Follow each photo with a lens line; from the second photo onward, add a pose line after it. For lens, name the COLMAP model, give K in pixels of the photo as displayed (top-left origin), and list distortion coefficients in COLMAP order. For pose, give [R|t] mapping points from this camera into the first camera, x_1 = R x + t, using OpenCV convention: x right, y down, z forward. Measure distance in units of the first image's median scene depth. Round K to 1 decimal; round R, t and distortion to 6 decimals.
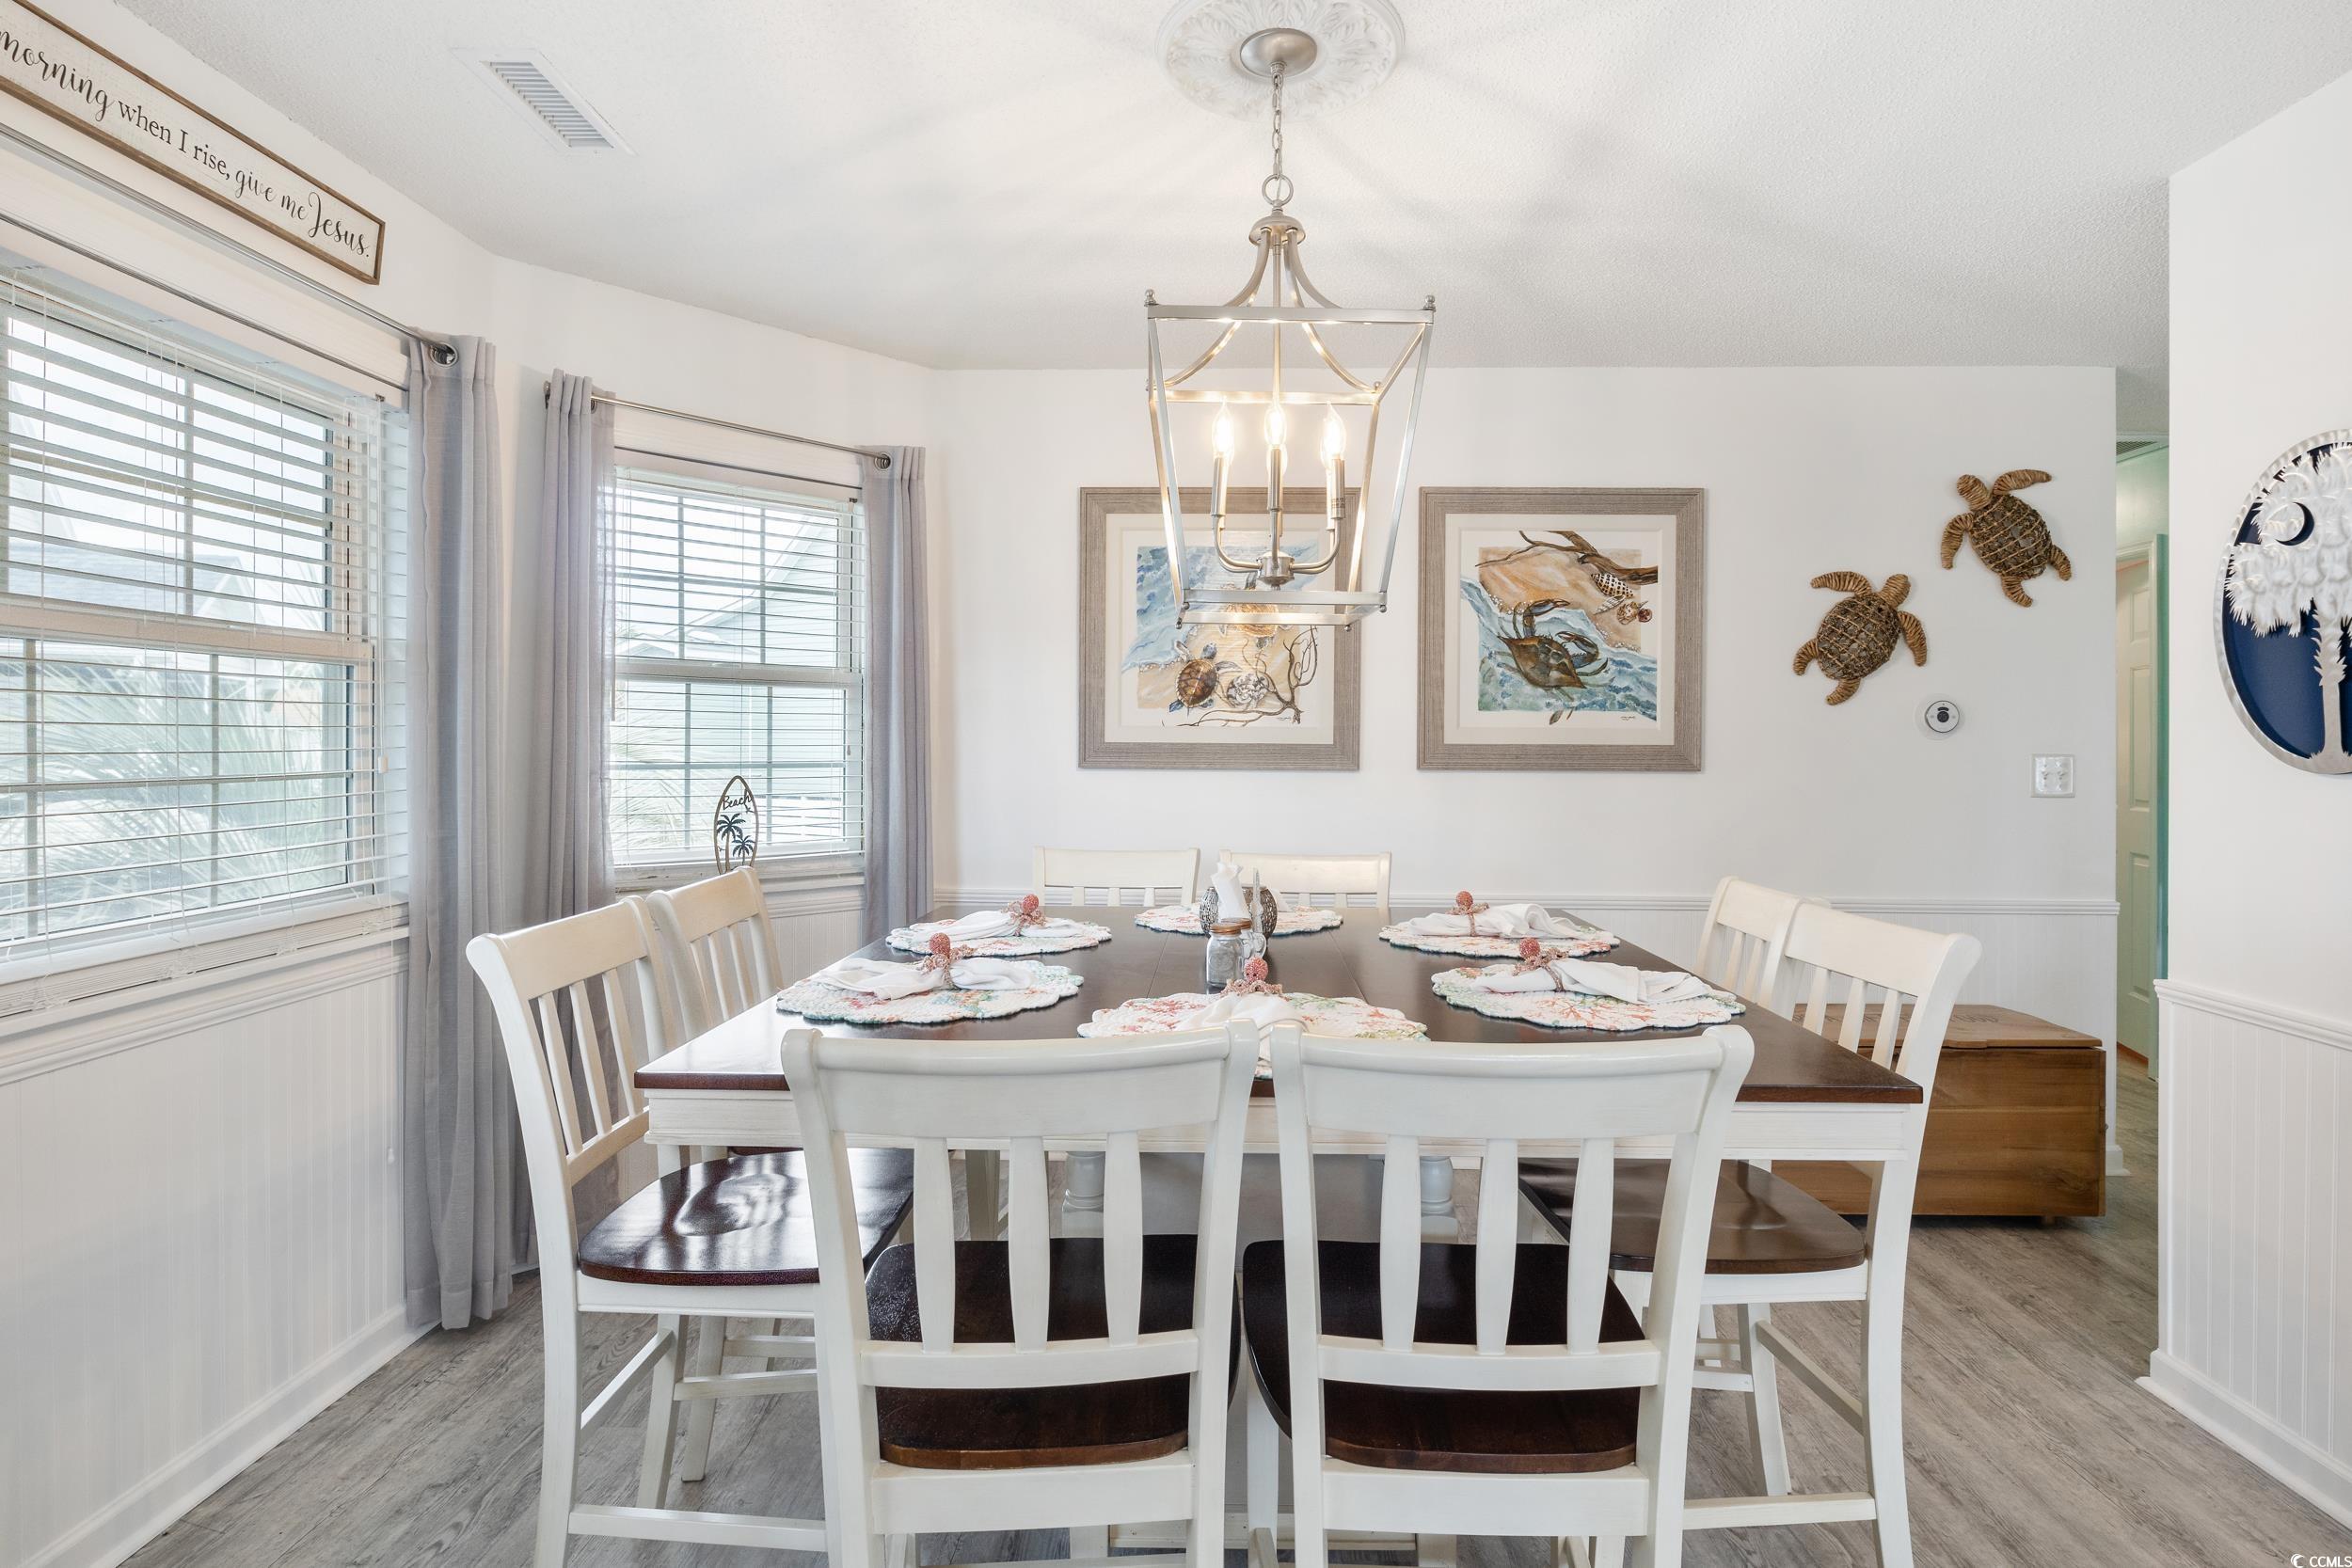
lens RADIAL K [[1177.9, 0, 1171.6], [0, 1177.9, 762.9], [0, 0, 1]] dist [-0.017934, -0.000110]
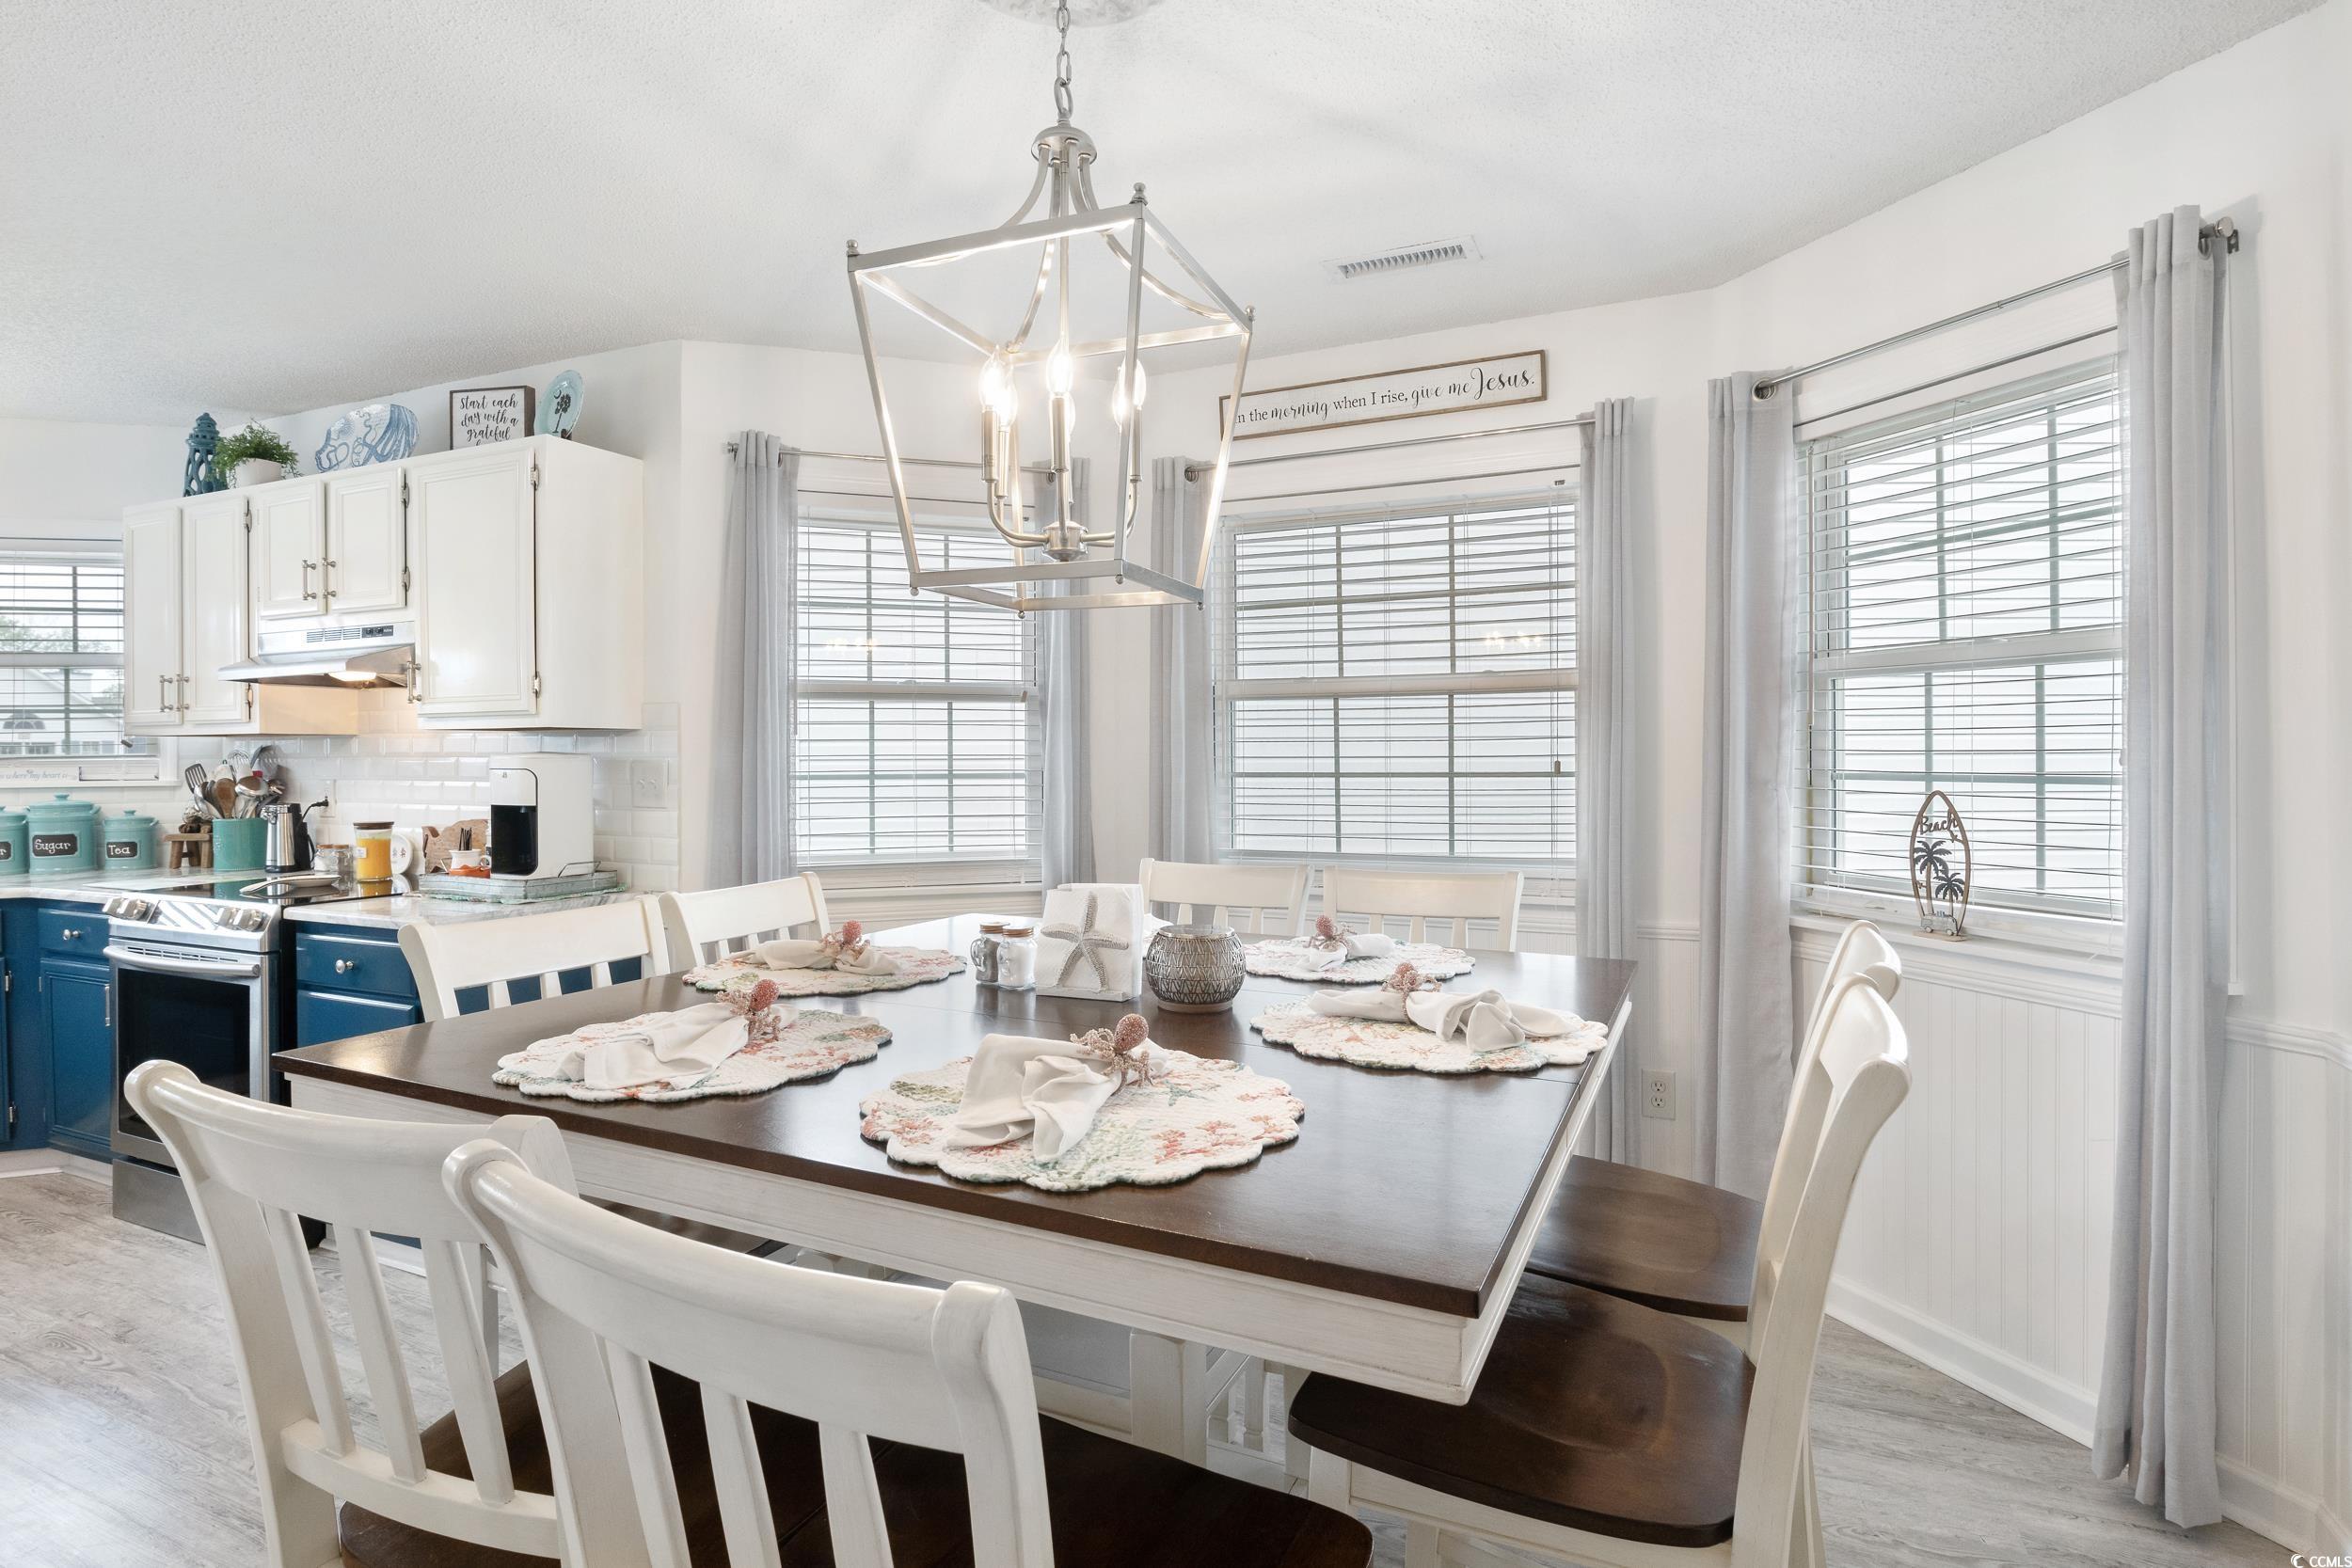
lens RADIAL K [[1177.9, 0, 1178.9], [0, 1177.9, 764.2], [0, 0, 1]] dist [-0.017934, -0.000110]
pose [[-0.373602, -0.004489, -0.927578, 0.565301], [-0.010979, 0.999940, -0.000417, -0.000214], [0.927524, 0.010028, -0.373629, 0.930726]]
